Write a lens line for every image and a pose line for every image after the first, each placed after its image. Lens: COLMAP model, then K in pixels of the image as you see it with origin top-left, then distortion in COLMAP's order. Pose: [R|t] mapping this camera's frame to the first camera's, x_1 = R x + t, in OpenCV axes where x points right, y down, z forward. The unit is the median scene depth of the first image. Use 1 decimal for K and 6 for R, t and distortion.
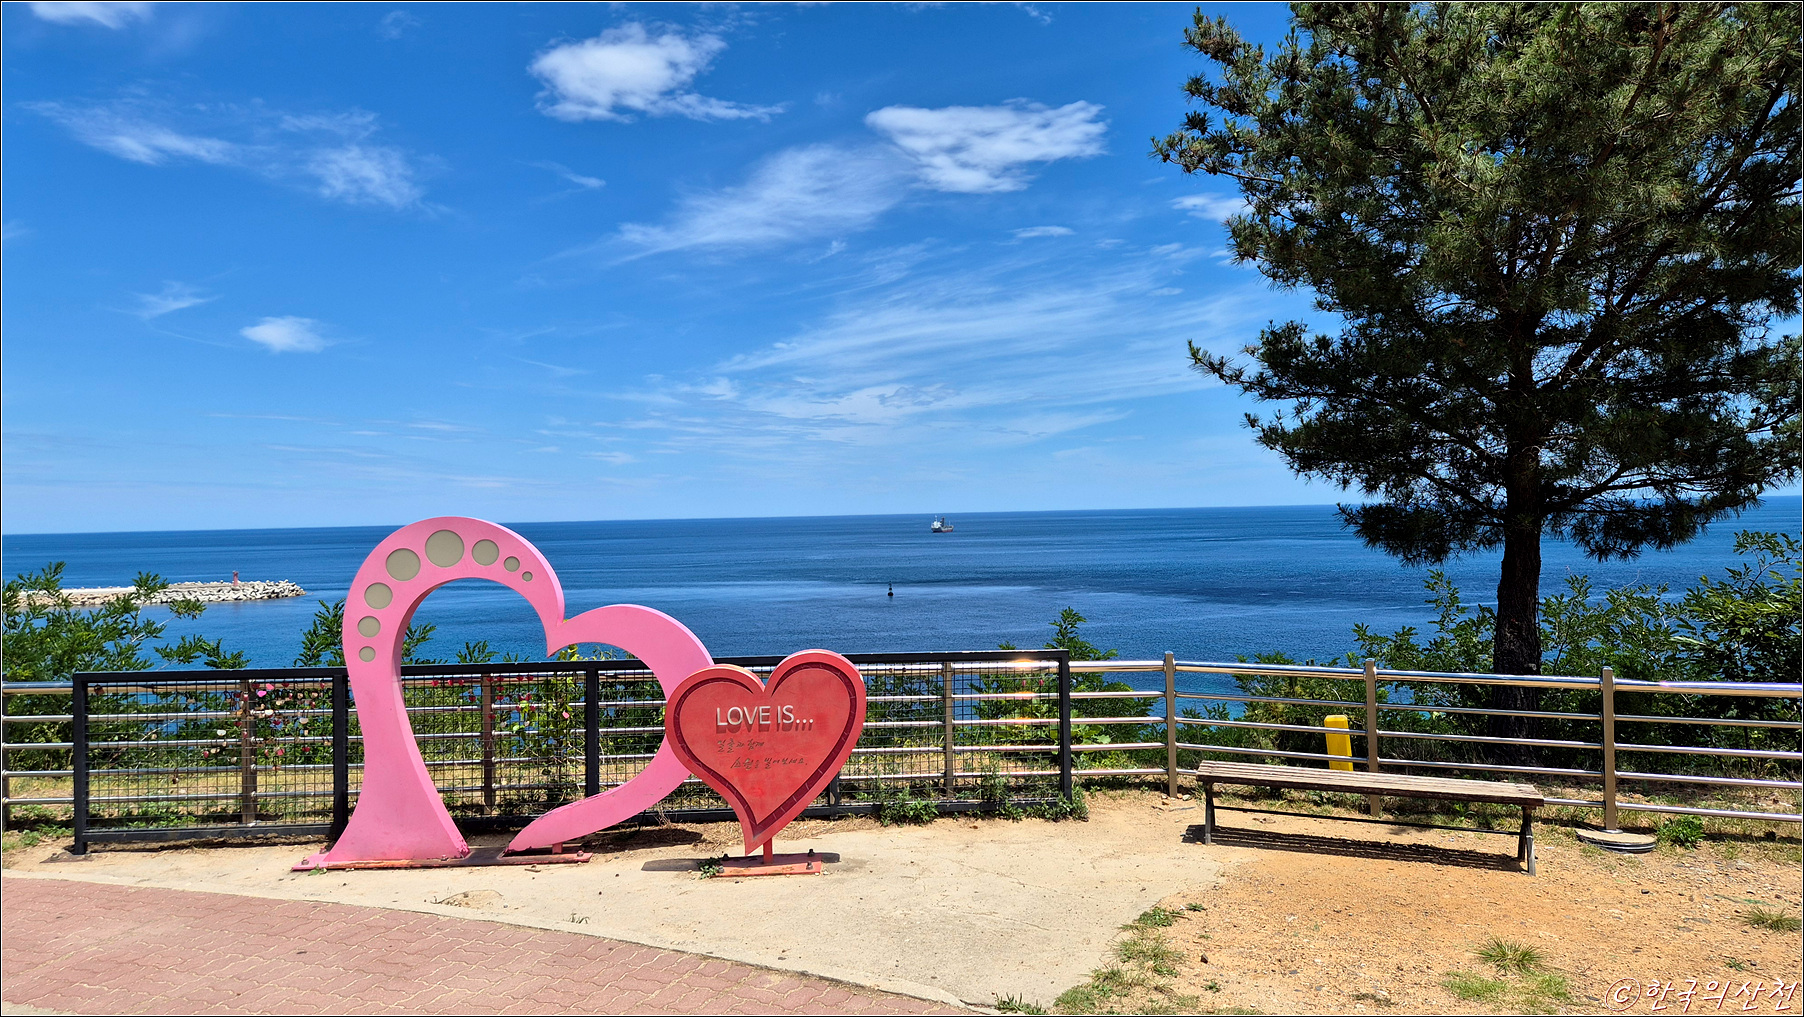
lens RADIAL K [[1222.6, 0, 901.5], [0, 1222.6, 524.9], [0, 0, 1]] dist [0.083876, -0.047327]
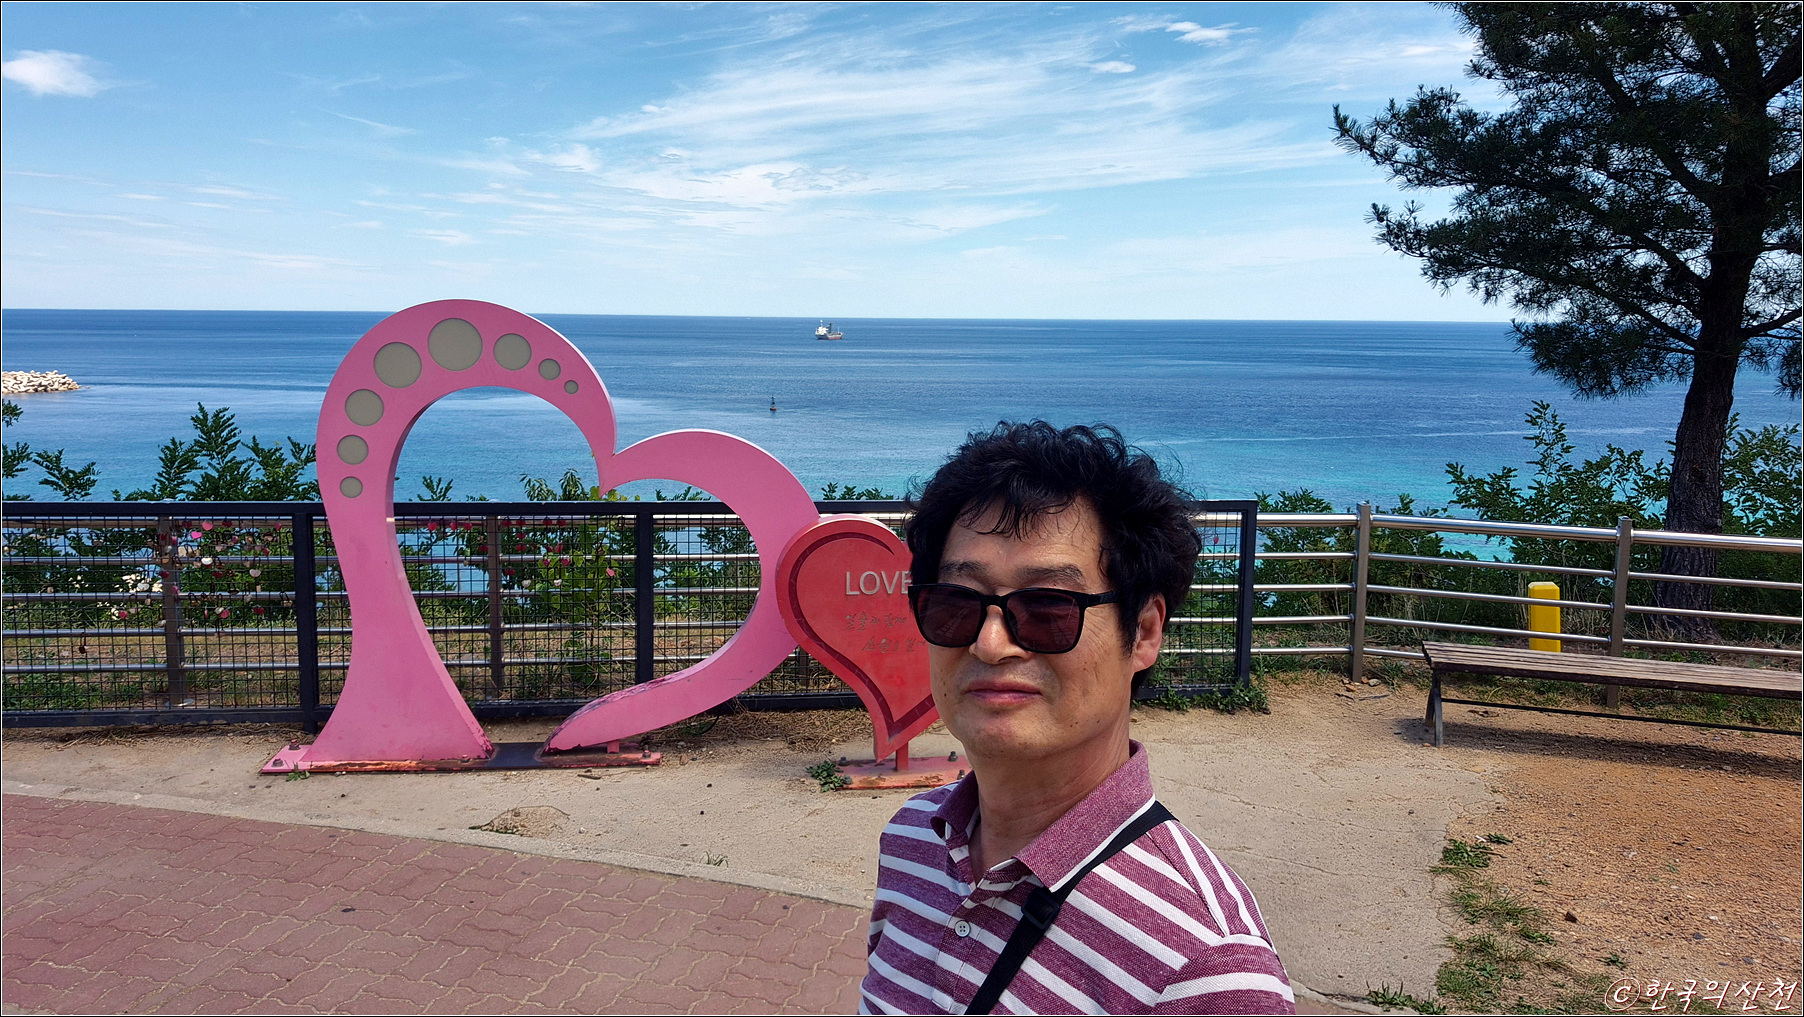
lens RADIAL K [[1384.8, 0, 902.0], [0, 1384.8, 508.5], [0, 0, 1]] dist [0.033815, -0.010037]
pose [[0.995862, 0.019070, 0.088858, -0.163489], [-0.030240, 0.991555, 0.126108, 0.003284], [-0.085703, -0.128273, 0.988029, 0.145916]]
